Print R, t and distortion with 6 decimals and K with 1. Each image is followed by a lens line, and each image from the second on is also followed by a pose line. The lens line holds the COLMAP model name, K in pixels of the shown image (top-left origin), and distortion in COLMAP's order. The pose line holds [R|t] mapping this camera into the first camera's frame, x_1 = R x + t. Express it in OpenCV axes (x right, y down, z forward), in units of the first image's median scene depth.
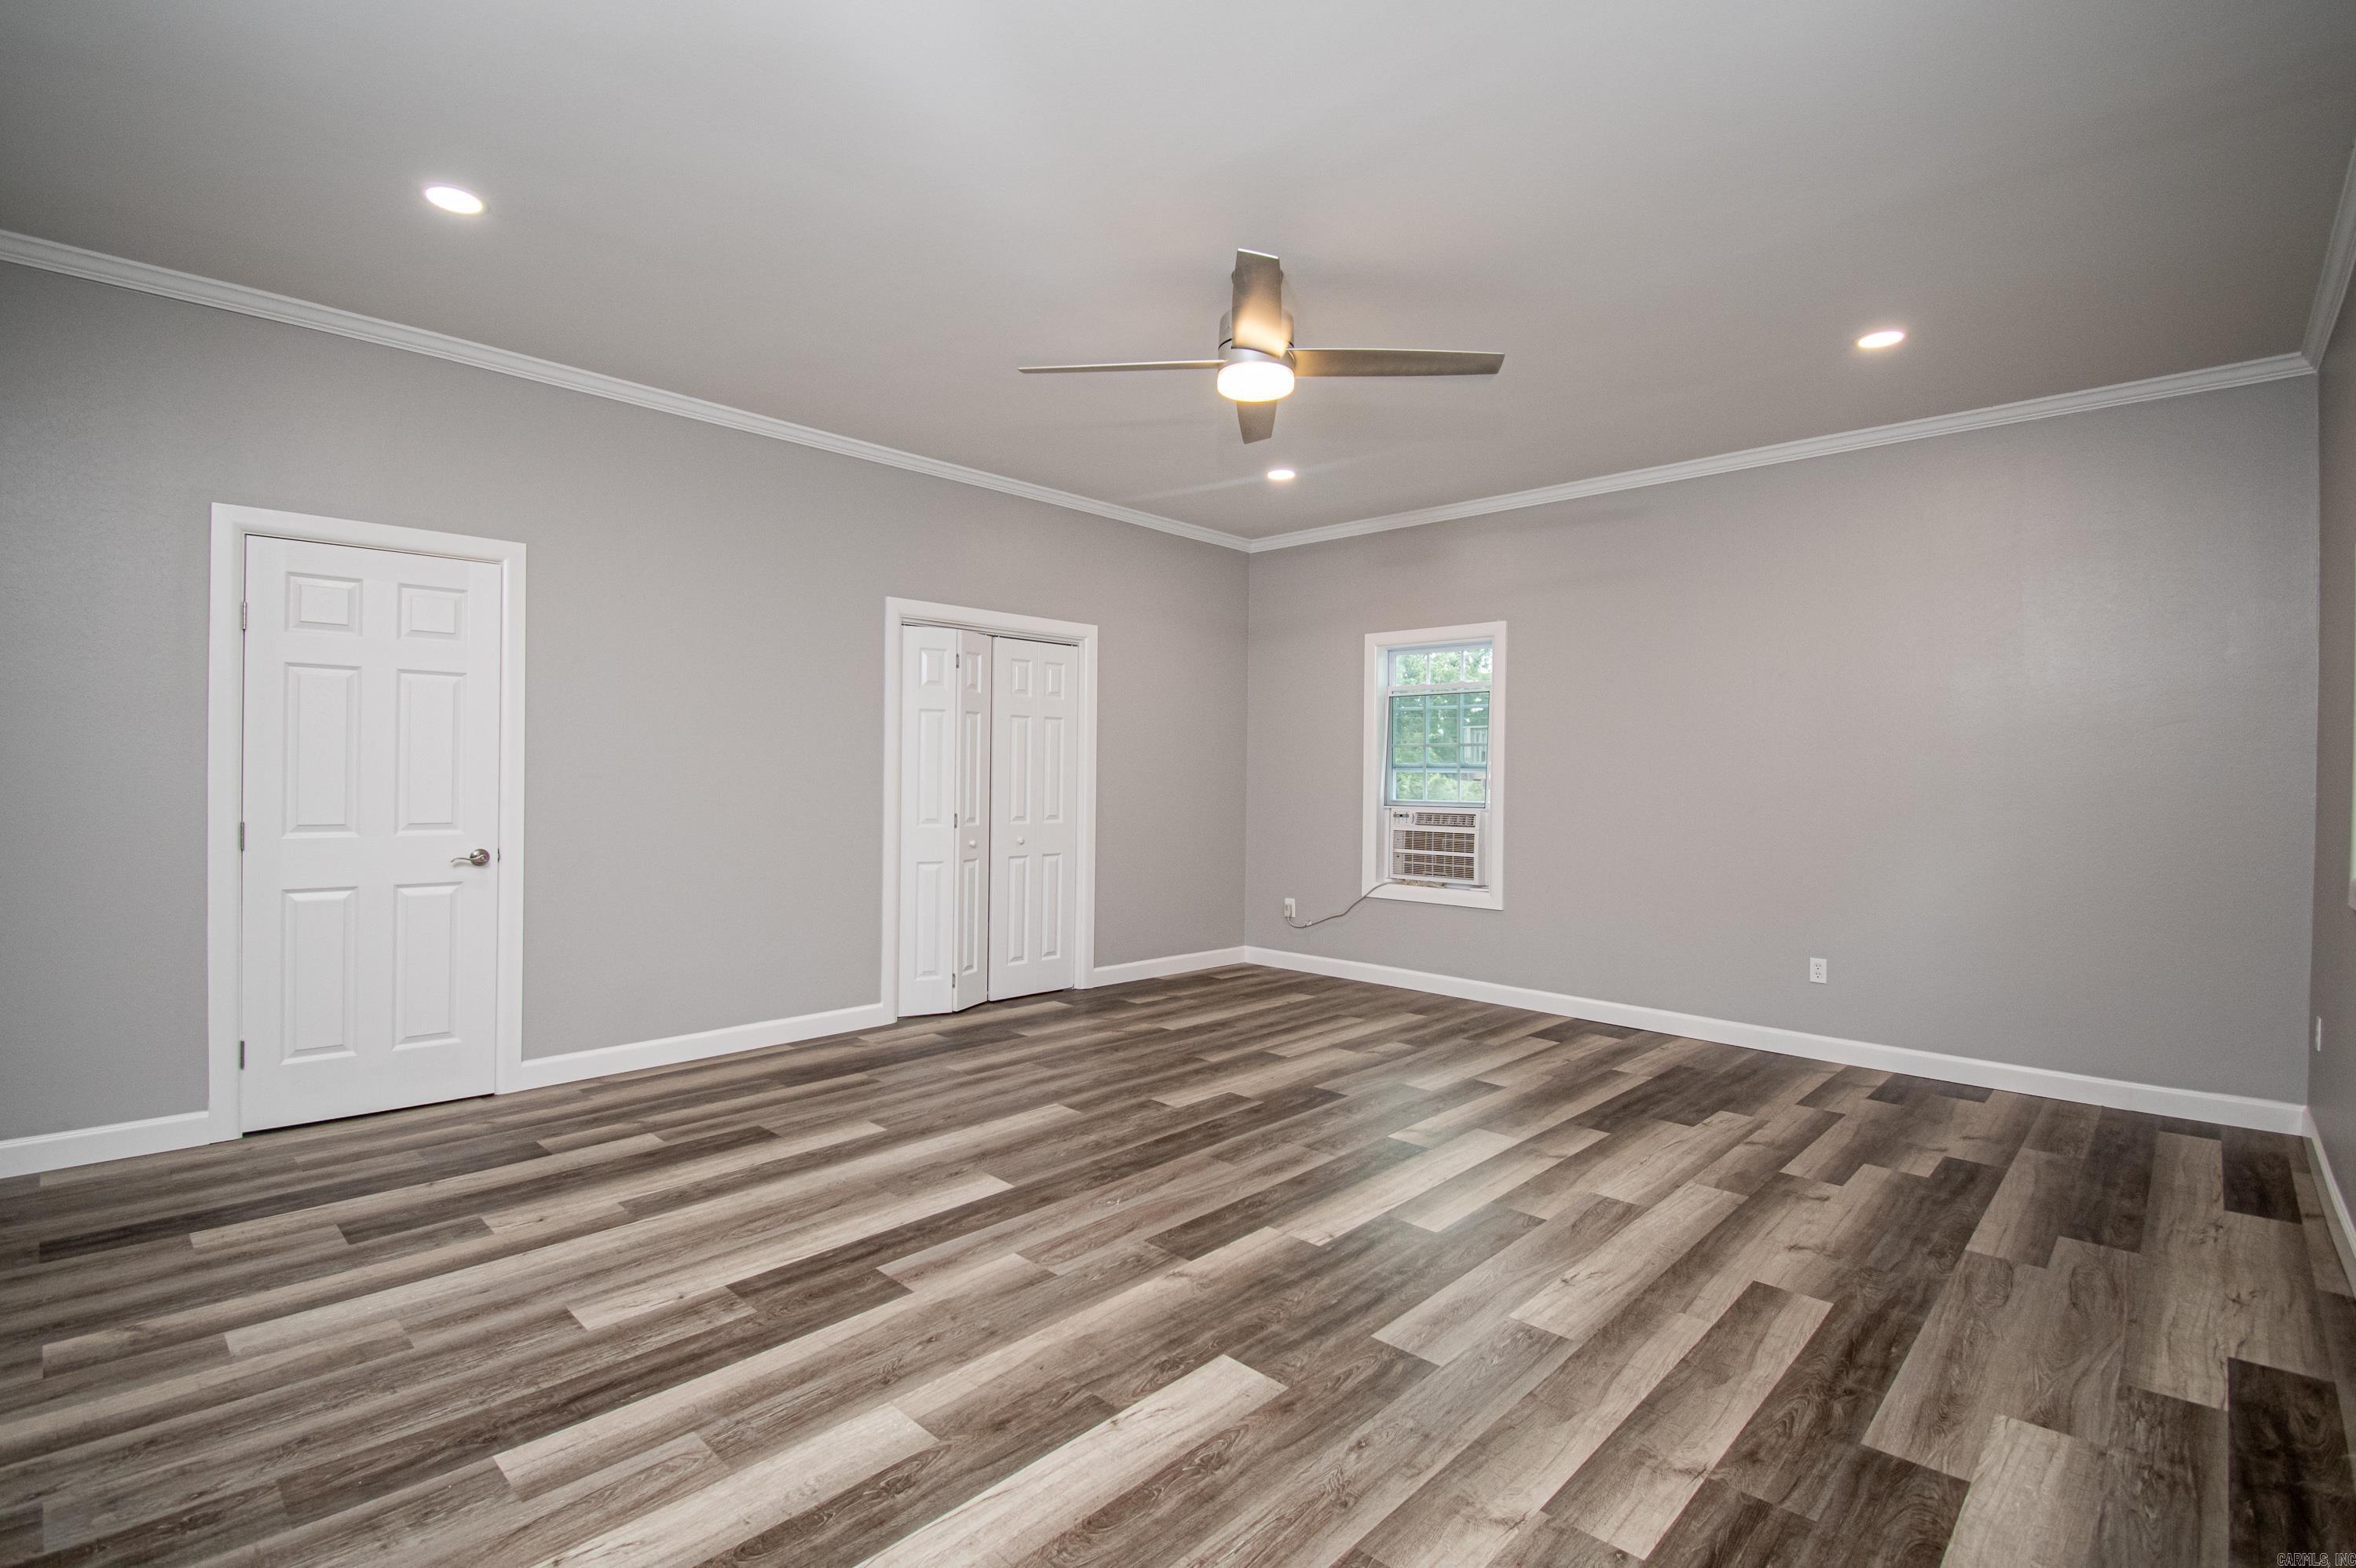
lens RADIAL K [[1069.1, 0, 1173.1], [0, 1069.1, 775.2], [0, 0, 1]] dist [0.017316, -0.029865]
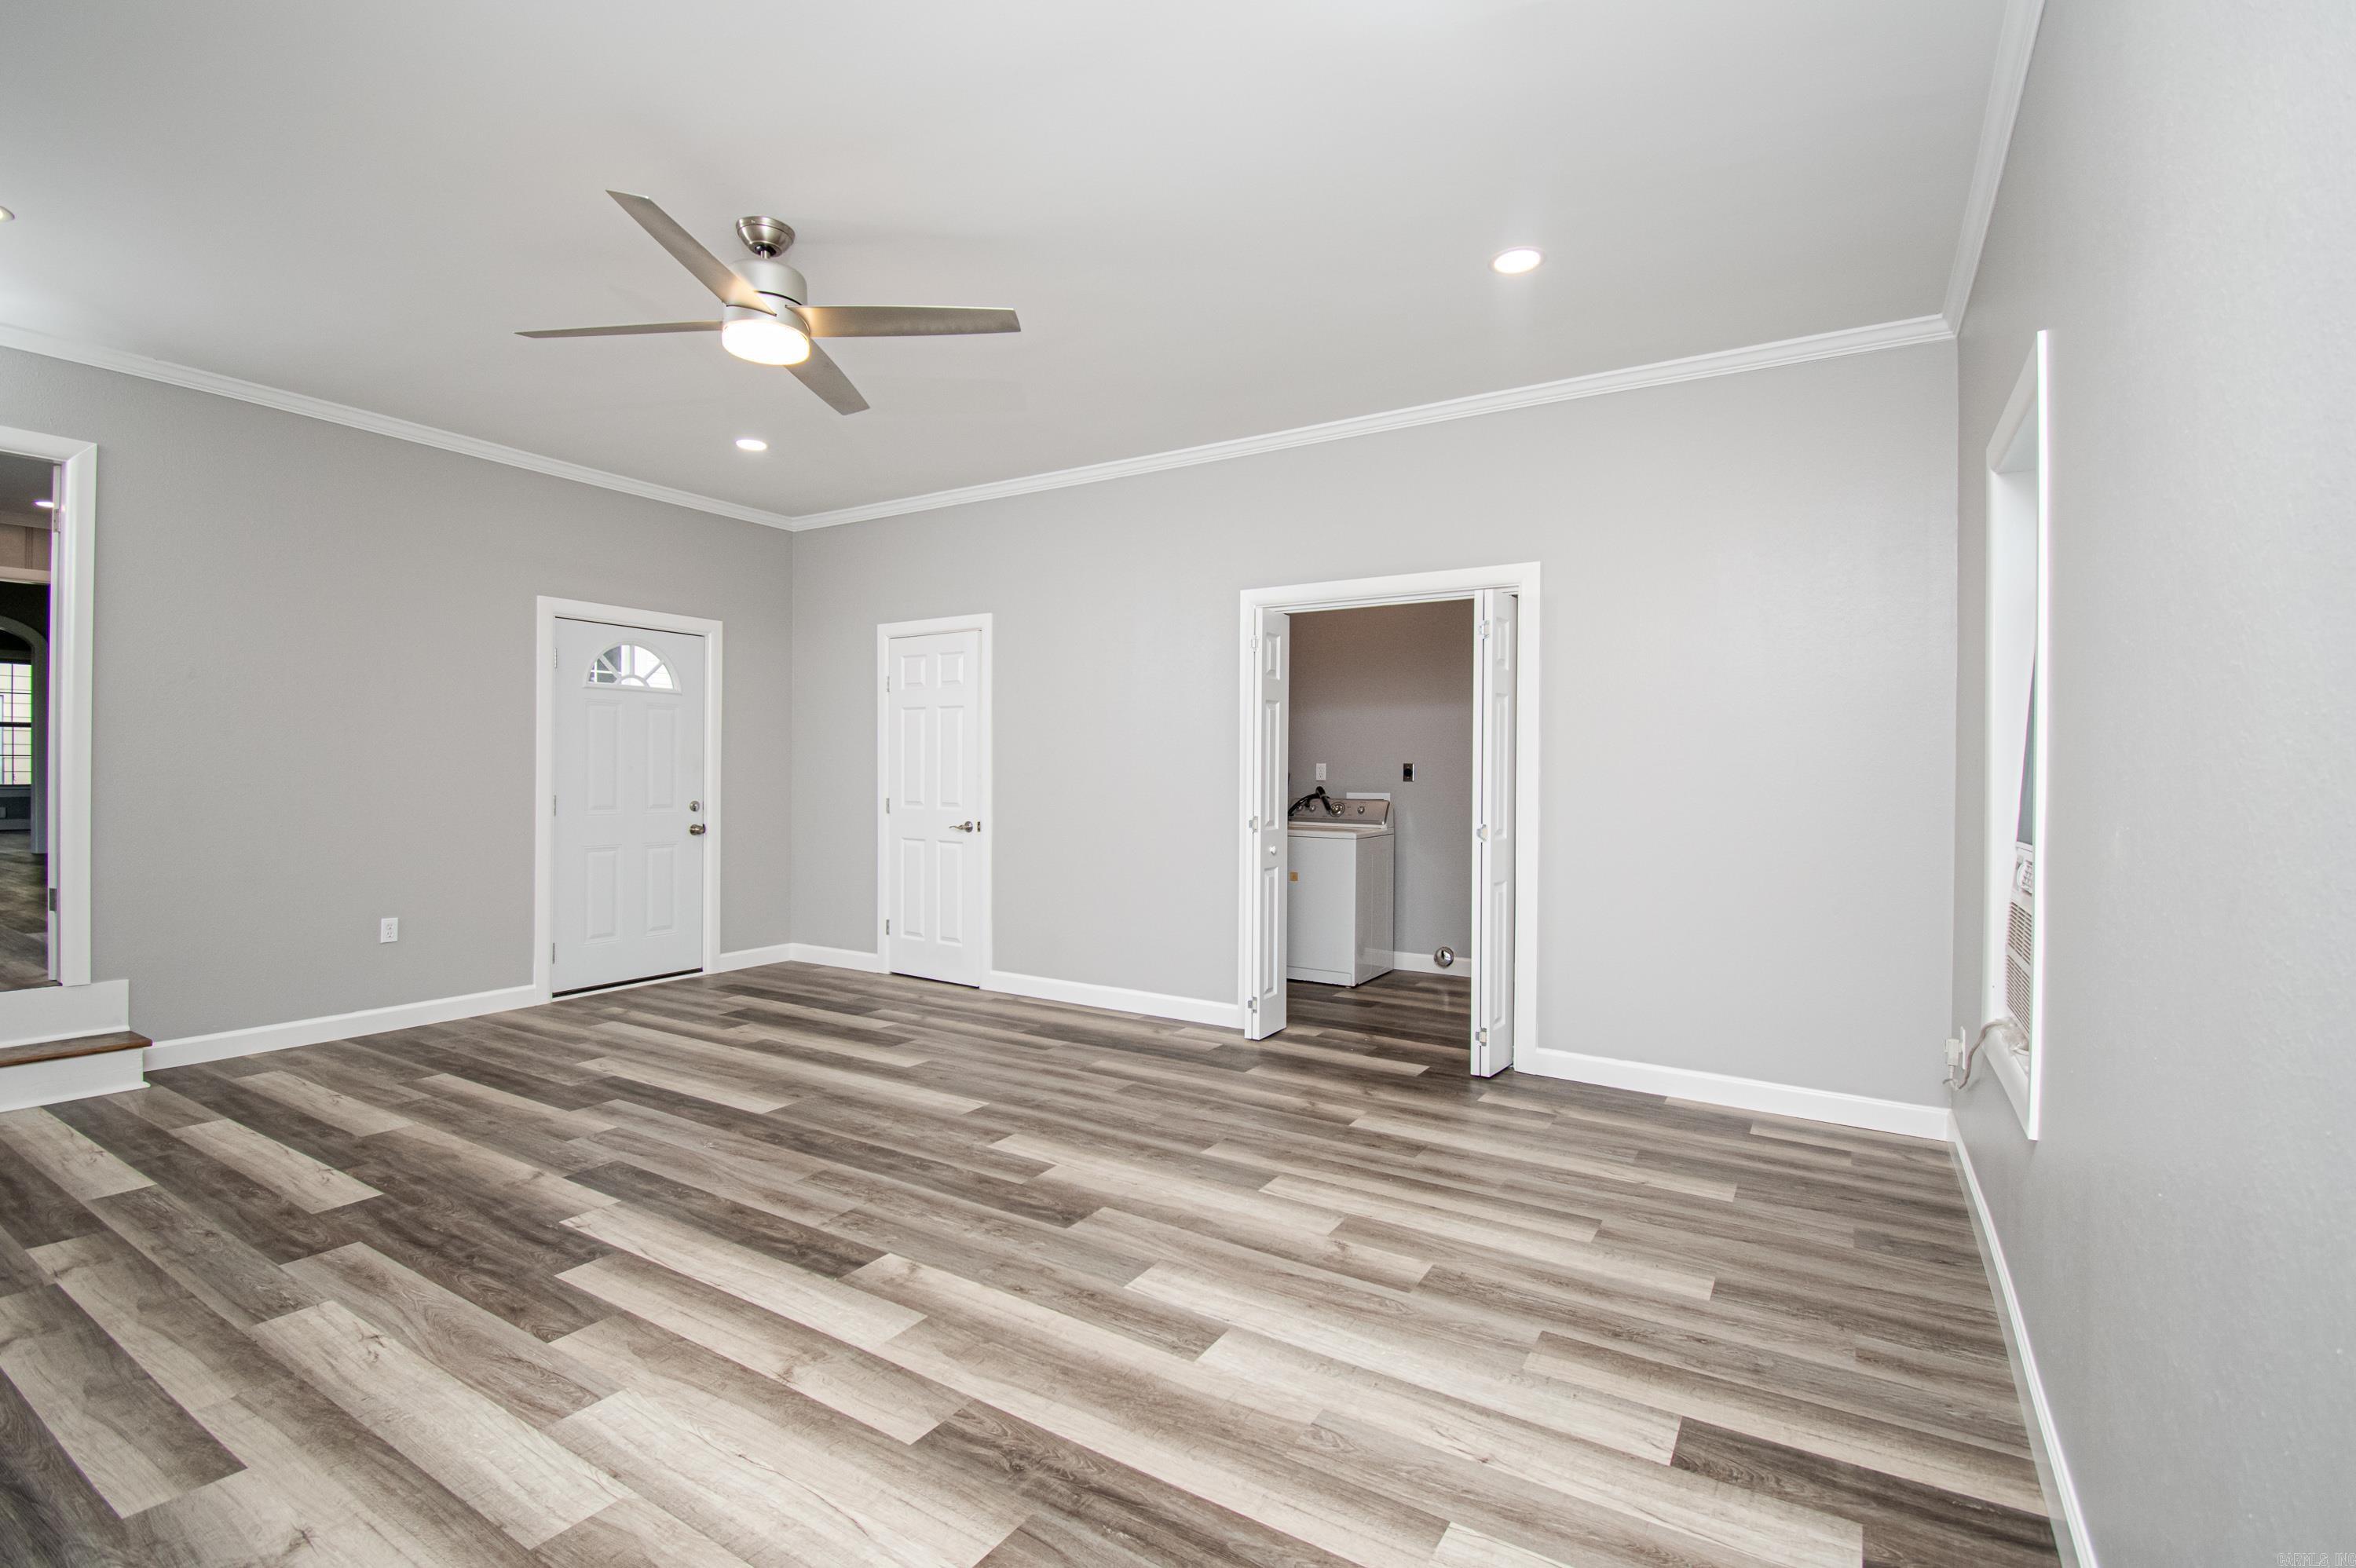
lens RADIAL K [[1069.1, 0, 1173.1], [0, 1069.1, 775.2], [0, 0, 1]] dist [0.017316, -0.029865]
pose [[0.221263, -0.005506, -0.975199, 1.053502], [-0.012506, 0.999886, -0.008483, 0.014871], [0.975134, 0.014073, 0.221169, 1.122058]]
